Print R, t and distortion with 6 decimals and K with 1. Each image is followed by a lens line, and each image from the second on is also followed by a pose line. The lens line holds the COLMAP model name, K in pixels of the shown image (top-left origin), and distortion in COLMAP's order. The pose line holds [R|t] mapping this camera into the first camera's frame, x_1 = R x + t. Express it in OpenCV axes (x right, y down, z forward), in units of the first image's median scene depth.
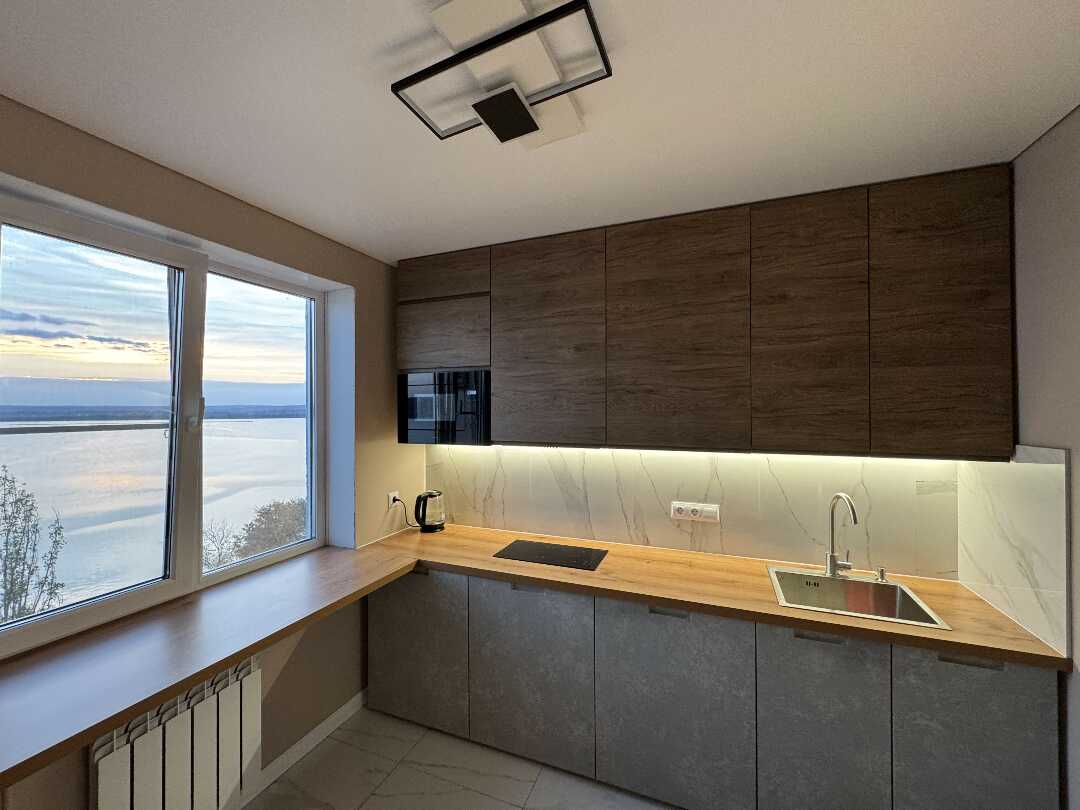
lens RADIAL K [[431.9, 0, 541.7], [0, 431.9, 404.7], [0, 0, 1]] dist [-0.005600, 0.000695]
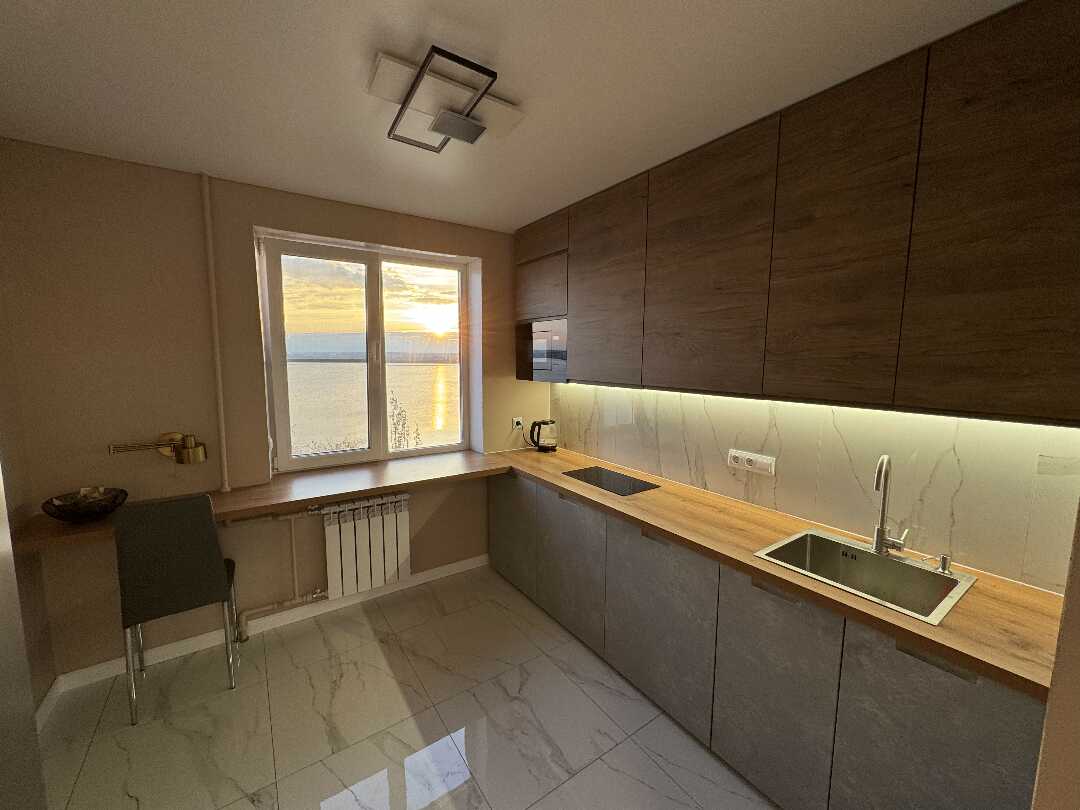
lens RADIAL K [[431.9, 0, 536.1], [0, 431.9, 404.3], [0, 0, 1]] dist [-0.005600, 0.000695]
pose [[0.830162, 0.070872, -0.552999, 0.547718], [-0.005135, 0.992817, 0.119532, 0.013321], [0.557499, -0.096391, 0.824563, -0.034797]]
